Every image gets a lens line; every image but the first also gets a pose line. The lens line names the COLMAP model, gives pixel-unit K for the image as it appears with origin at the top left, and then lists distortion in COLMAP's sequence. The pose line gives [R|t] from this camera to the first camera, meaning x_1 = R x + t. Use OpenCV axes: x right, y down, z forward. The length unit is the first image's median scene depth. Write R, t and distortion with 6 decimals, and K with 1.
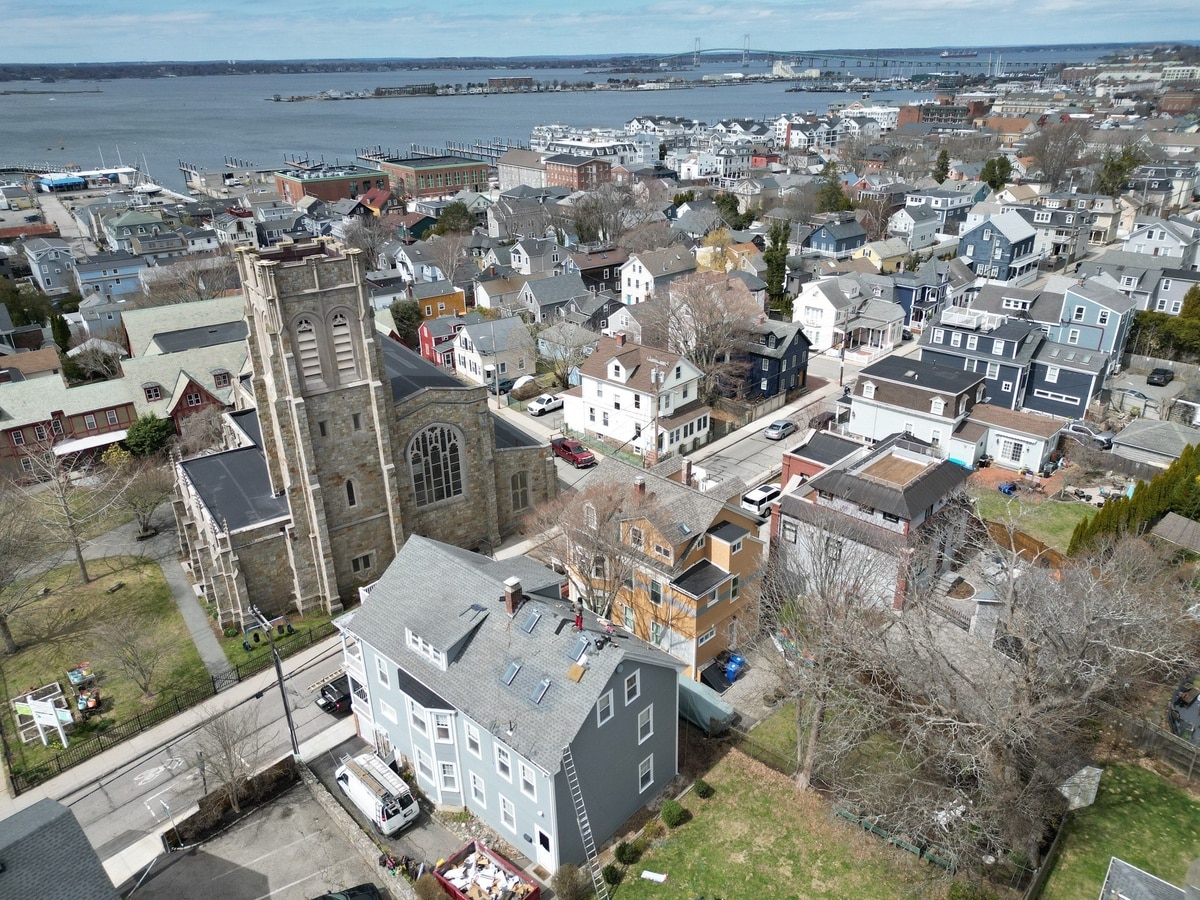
lens RADIAL K [[842.3, 0, 600.1], [0, 842.3, 451.7], [0, 0, 1]] dist [0.012920, 0.000493]
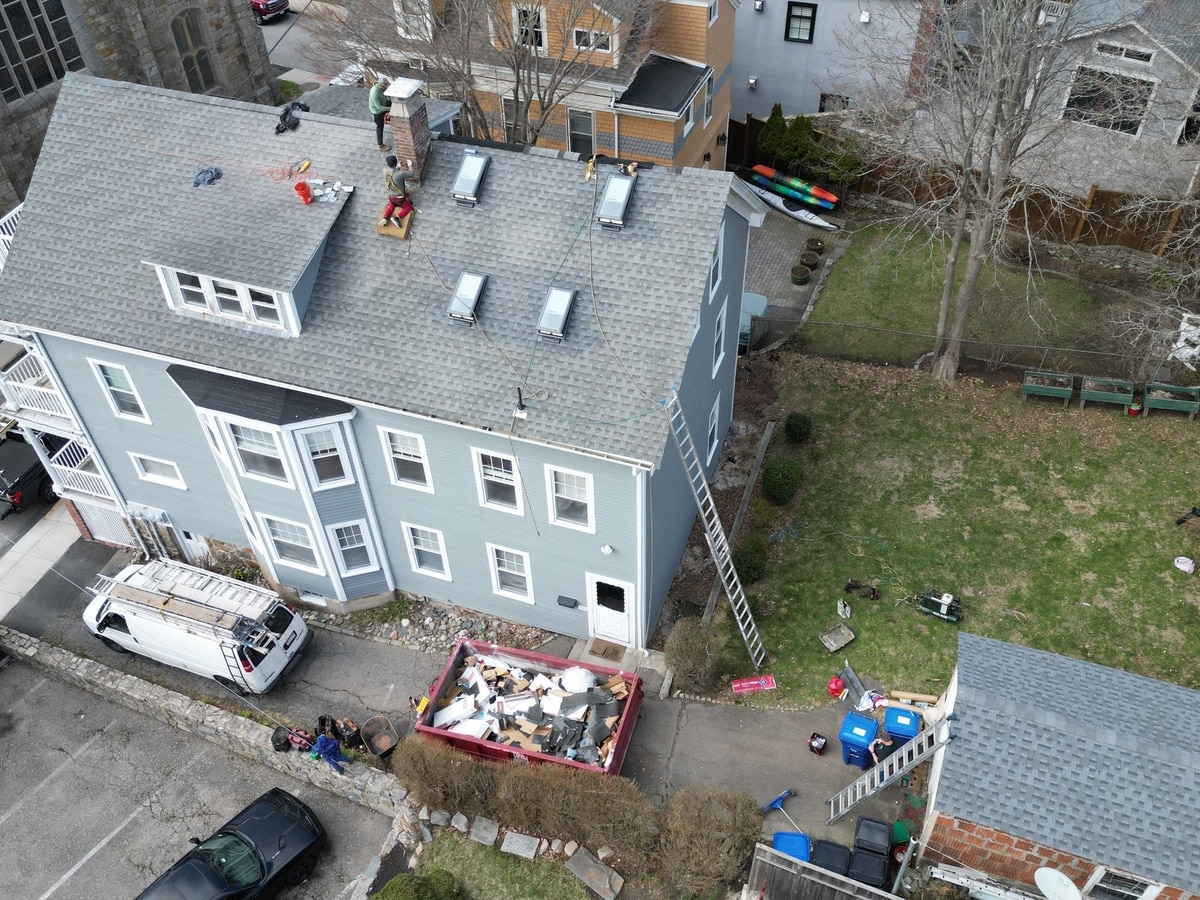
lens RADIAL K [[1001.8, 0, 602.9], [0, 1001.8, 445.9], [0, 0, 1]] dist [0.020417, -0.006331]
pose [[0.910778, -0.282088, 0.301512, -0.205745], [0.164154, 0.917428, 0.362463, 0.144621], [-0.378862, -0.280629, 0.881879, 0.451627]]
